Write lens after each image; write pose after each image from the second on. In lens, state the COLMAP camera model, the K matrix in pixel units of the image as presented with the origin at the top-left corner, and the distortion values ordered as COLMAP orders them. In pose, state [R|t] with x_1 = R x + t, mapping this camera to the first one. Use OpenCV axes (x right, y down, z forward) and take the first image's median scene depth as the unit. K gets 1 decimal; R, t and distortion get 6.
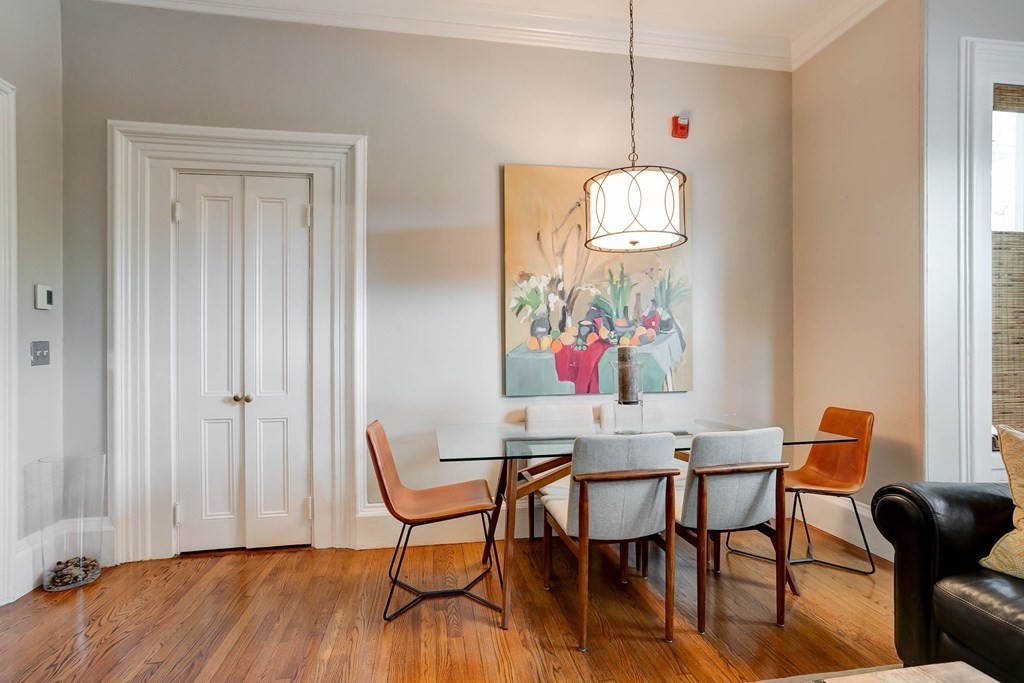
lens RADIAL K [[497.9, 0, 502.2], [0, 497.9, 341.2], [0, 0, 1]] dist [-0.054307, 0.035793]
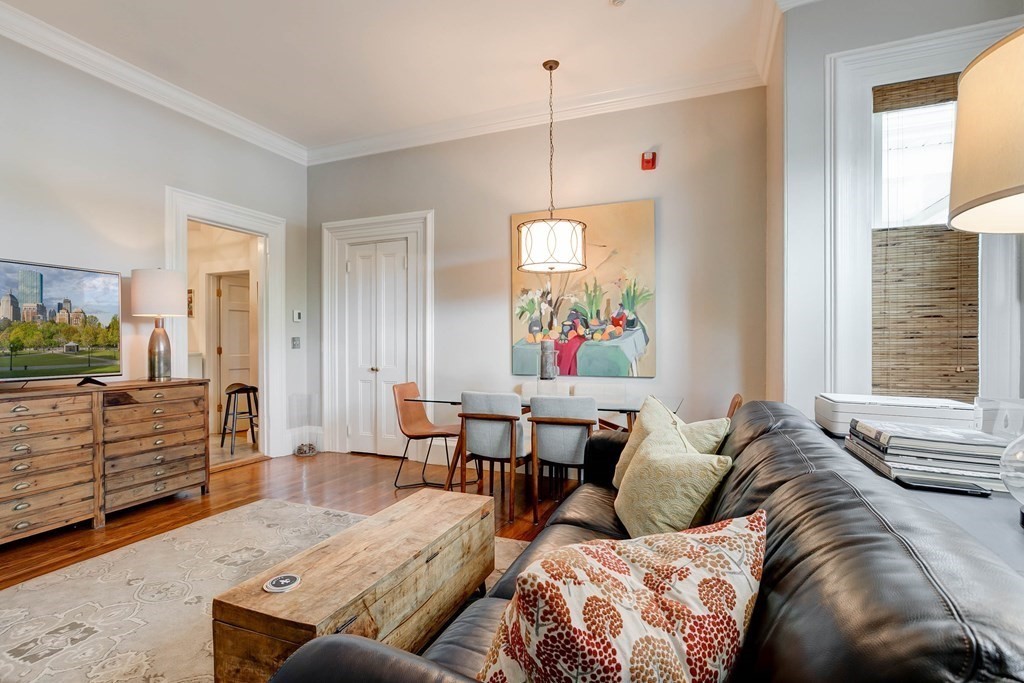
lens RADIAL K [[497.9, 0, 502.2], [0, 497.9, 341.2], [0, 0, 1]] dist [-0.054307, 0.035793]
pose [[0.844111, 0.002812, -0.536160, 0.759295], [0.002060, 0.999962, 0.008487, 0.000783], [0.536164, -0.008269, 0.844073, -0.246933]]
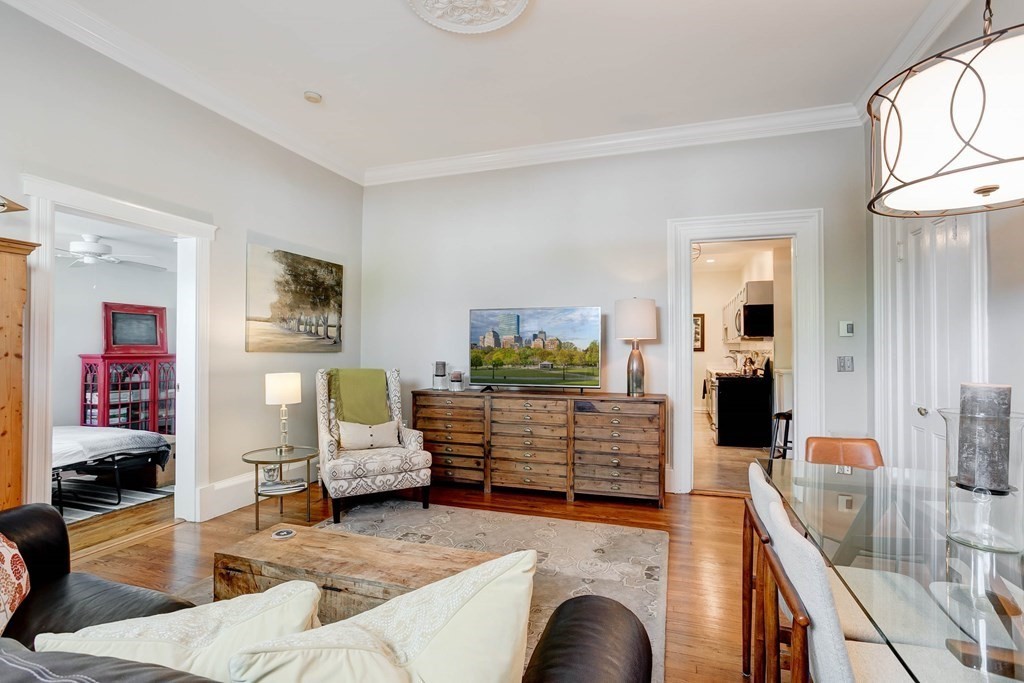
lens RADIAL K [[494.7, 0, 506.7], [0, 494.7, 345.9], [0, 0, 1]] dist [-0.056622, 0.035365]
pose [[-0.476666, -0.004408, -0.879073, 0.791528], [0.007580, 0.999930, -0.009124, -0.023231], [0.879052, -0.011012, -0.476599, 0.649259]]
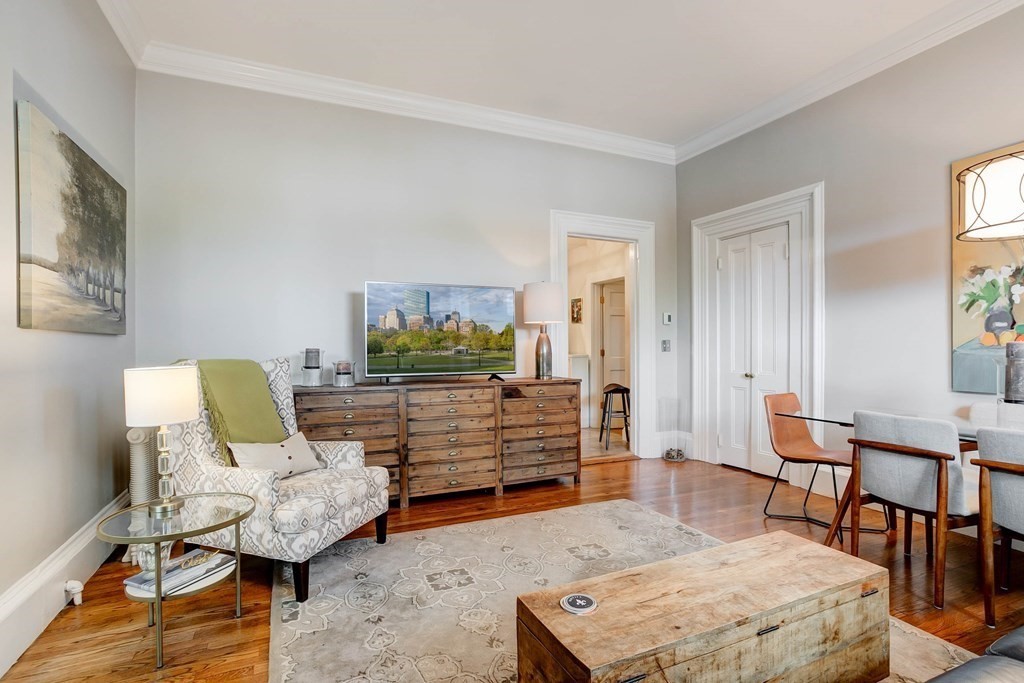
lens RADIAL K [[494.7, 0, 506.7], [0, 494.7, 345.9], [0, 0, 1]] dist [-0.056622, 0.035365]
pose [[0.248132, 0.005692, -0.968710, 0.738622], [0.010350, 0.999910, 0.008527, 0.000114], [0.968671, -0.012142, 0.248050, -0.134654]]
